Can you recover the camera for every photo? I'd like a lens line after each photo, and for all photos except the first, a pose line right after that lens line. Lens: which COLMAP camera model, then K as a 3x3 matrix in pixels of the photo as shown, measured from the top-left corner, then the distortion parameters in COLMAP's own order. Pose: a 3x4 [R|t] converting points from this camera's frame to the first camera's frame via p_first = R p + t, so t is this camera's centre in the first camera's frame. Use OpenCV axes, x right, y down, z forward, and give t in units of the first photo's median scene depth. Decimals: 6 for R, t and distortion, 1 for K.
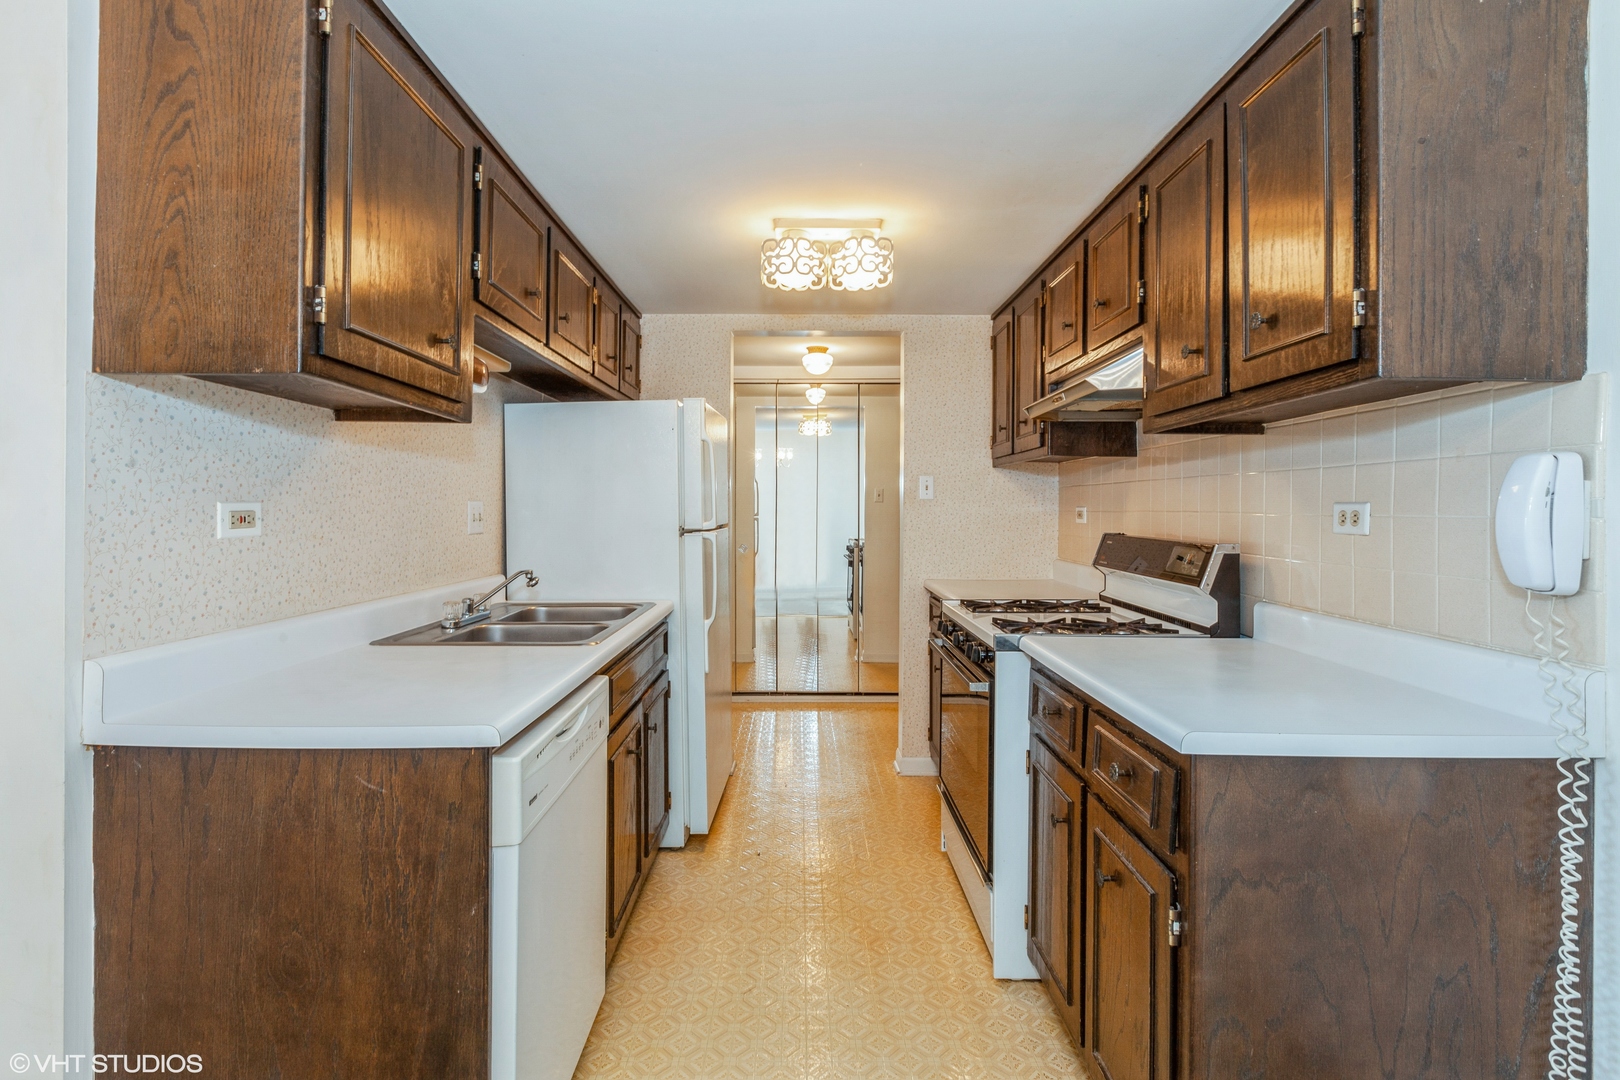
lens RADIAL K [[799.0, 0, 811.8], [0, 799.0, 503.2], [0, 0, 1]] dist [-0.004520, 0.000297]
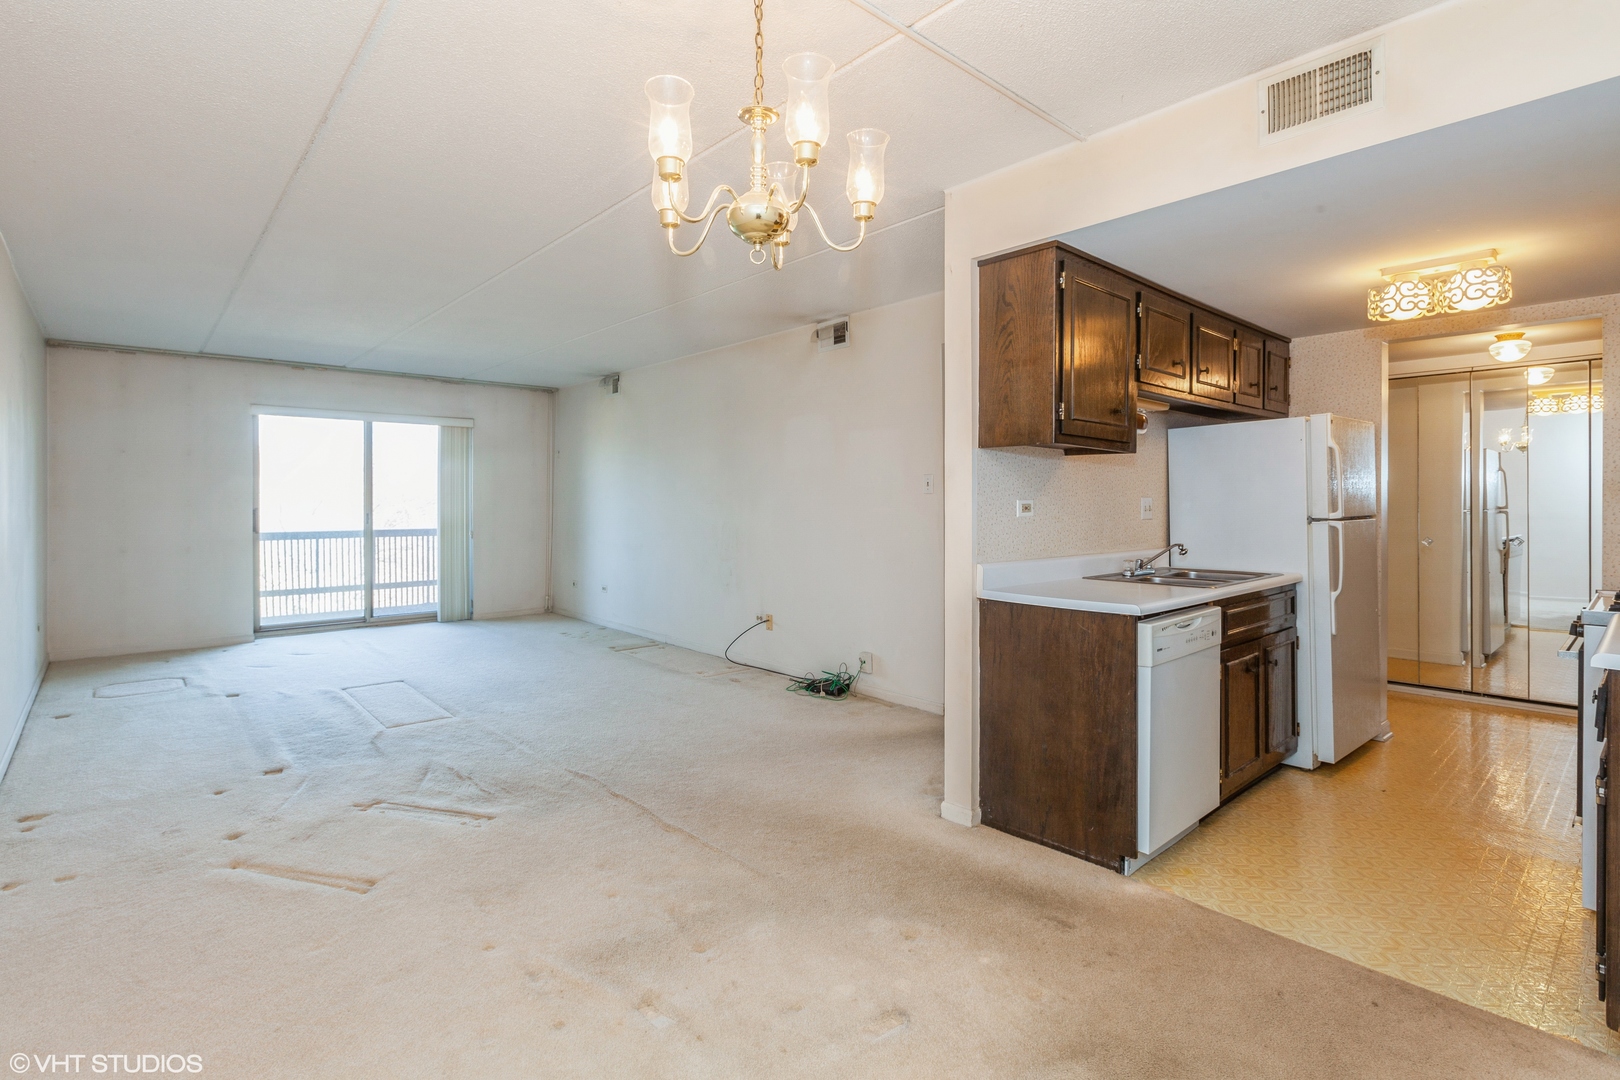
lens RADIAL K [[799.0, 0, 811.8], [0, 799.0, 503.2], [0, 0, 1]] dist [-0.004520, 0.000297]
pose [[0.674904, -0.002095, -0.737902, 0.456955], [0.007475, 0.999964, 0.003998, -0.005012], [0.737868, -0.008214, 0.674896, -0.836568]]
